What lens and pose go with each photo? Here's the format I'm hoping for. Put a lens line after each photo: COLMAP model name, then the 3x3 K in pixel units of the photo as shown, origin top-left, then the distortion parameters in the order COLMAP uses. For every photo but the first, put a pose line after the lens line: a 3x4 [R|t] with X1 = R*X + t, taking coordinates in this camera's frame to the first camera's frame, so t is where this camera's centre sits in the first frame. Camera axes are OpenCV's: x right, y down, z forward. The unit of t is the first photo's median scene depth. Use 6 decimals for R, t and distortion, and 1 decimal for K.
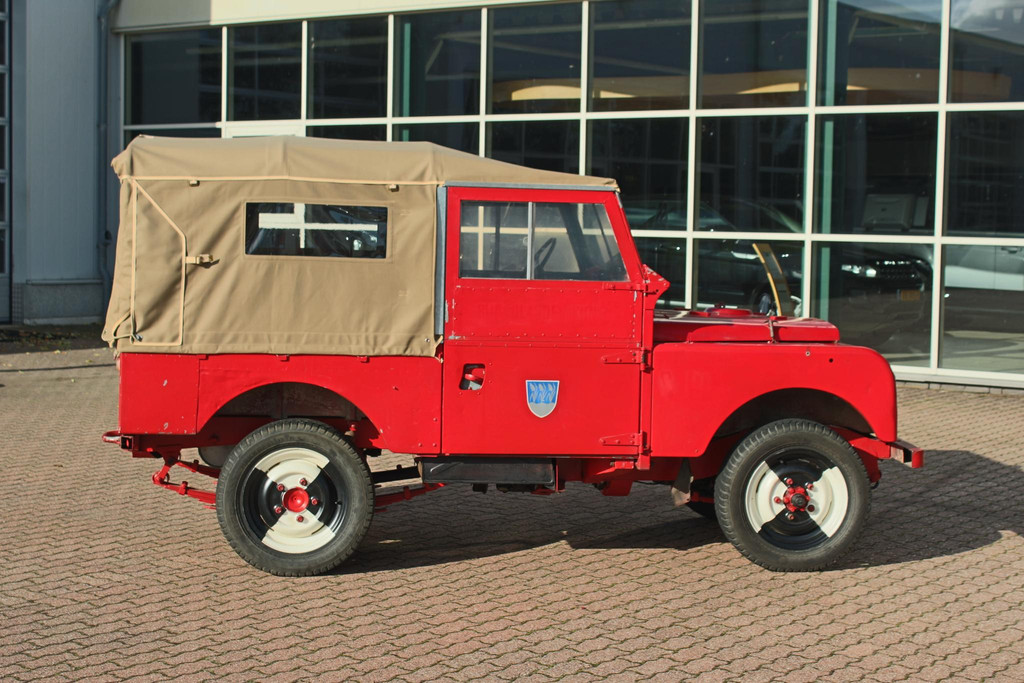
lens RADIAL K [[1774.4, 0, 512.0], [0, 1774.4, 341.5], [0, 0, 1]] dist [-0.015687, 0.005906]
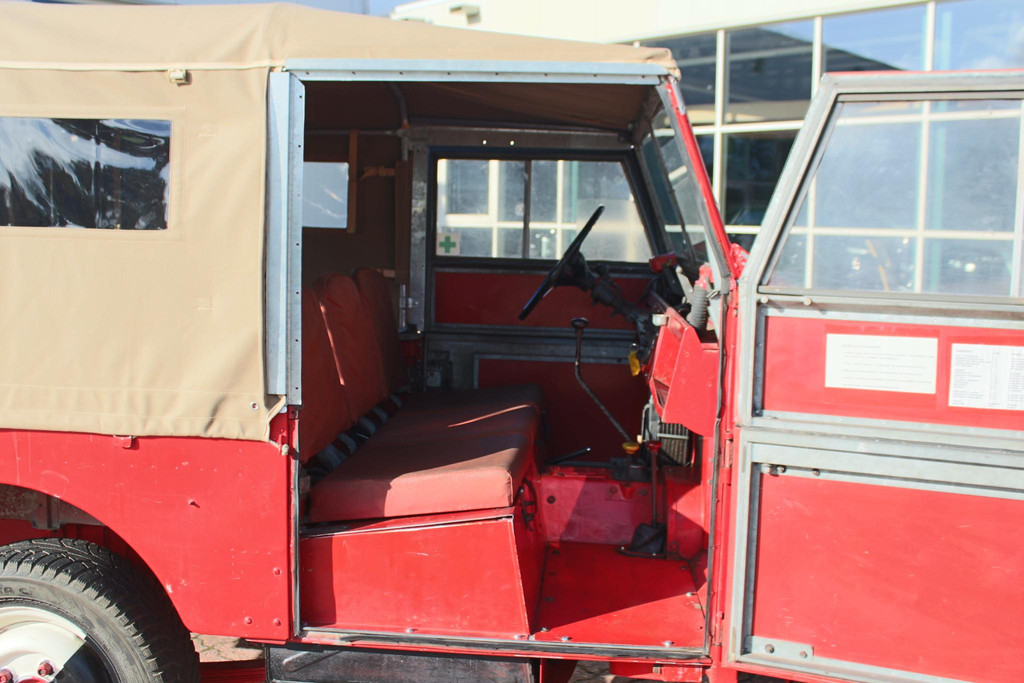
lens RADIAL K [[1024.0, 0, 525.5], [0, 1024.0, 343.2], [0, 0, 1]] dist [-0.110897, 0.022826]
pose [[0.986029, 0.018768, -0.165516, 0.066300], [-0.012256, 0.999113, 0.040277, -0.028778], [0.166125, -0.037685, 0.985384, 0.749178]]
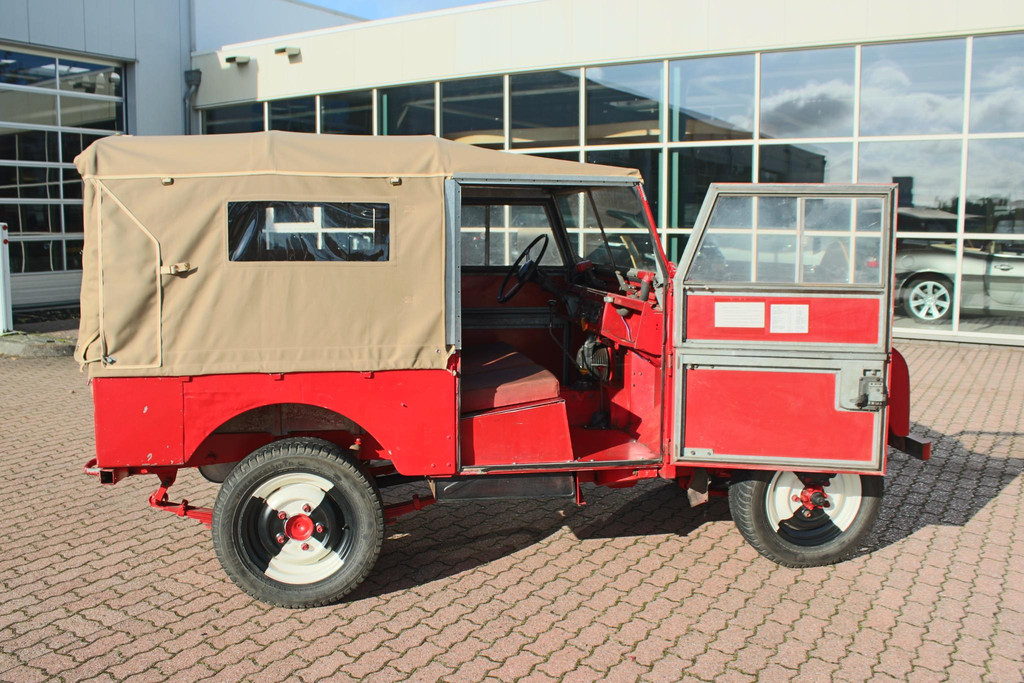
lens RADIAL K [[923.6, 0, 512.0], [0, 923.6, 341.5], [0, 0, 1]] dist [-0.163240, 0.101650]
pose [[0.996543, -0.027778, 0.078300, -0.046680], [0.023191, 0.997995, 0.058897, -0.032315], [-0.079779, -0.056877, 0.995189, 0.532003]]
